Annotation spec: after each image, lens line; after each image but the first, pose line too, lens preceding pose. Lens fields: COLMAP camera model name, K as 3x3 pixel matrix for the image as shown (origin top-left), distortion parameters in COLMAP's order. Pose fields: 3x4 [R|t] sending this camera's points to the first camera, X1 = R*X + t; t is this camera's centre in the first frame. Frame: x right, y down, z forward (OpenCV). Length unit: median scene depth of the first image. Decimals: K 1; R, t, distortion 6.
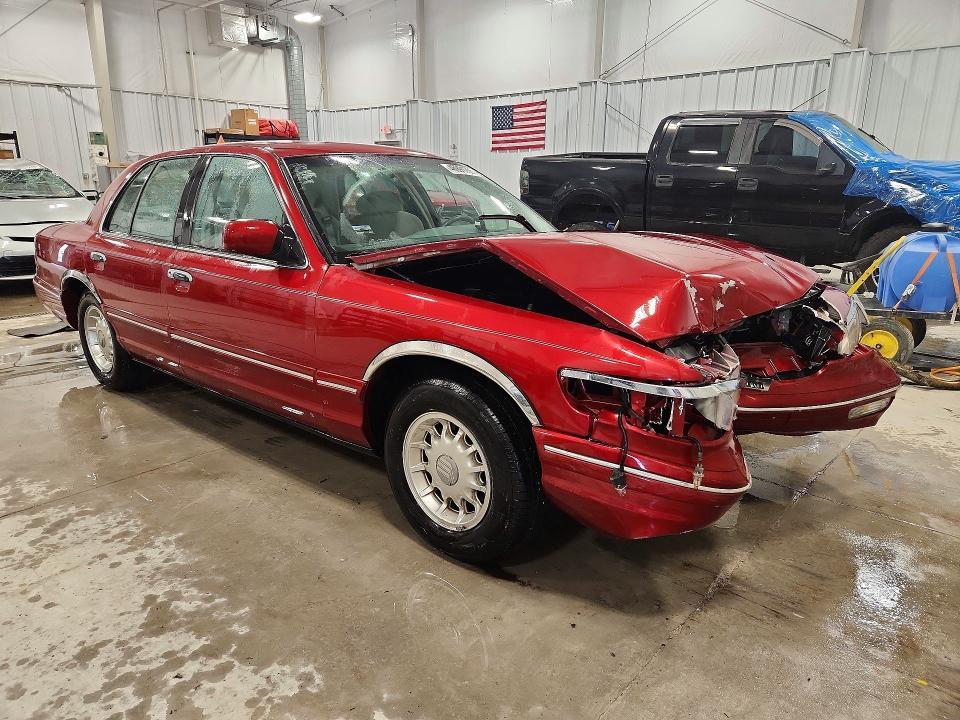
lens RADIAL K [[655.1, 0, 482.5], [0, 655.1, 358.6], [0, 0, 1]] dist [0.076673, -0.063453]
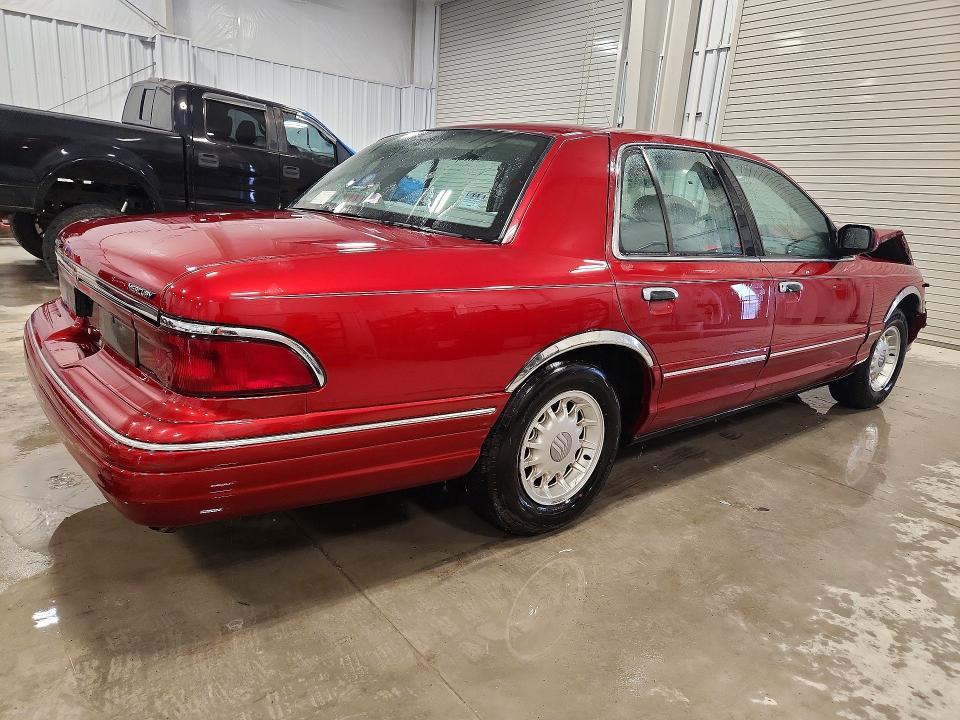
lens RADIAL K [[655.1, 0, 482.5], [0, 655.1, 358.6], [0, 0, 1]] dist [0.076673, -0.063453]
pose [[0.149839, -0.231282, 0.961279, -1.263845], [0.188938, 0.961036, 0.201773, -0.260981], [-0.970490, 0.151388, 0.187699, 1.088655]]
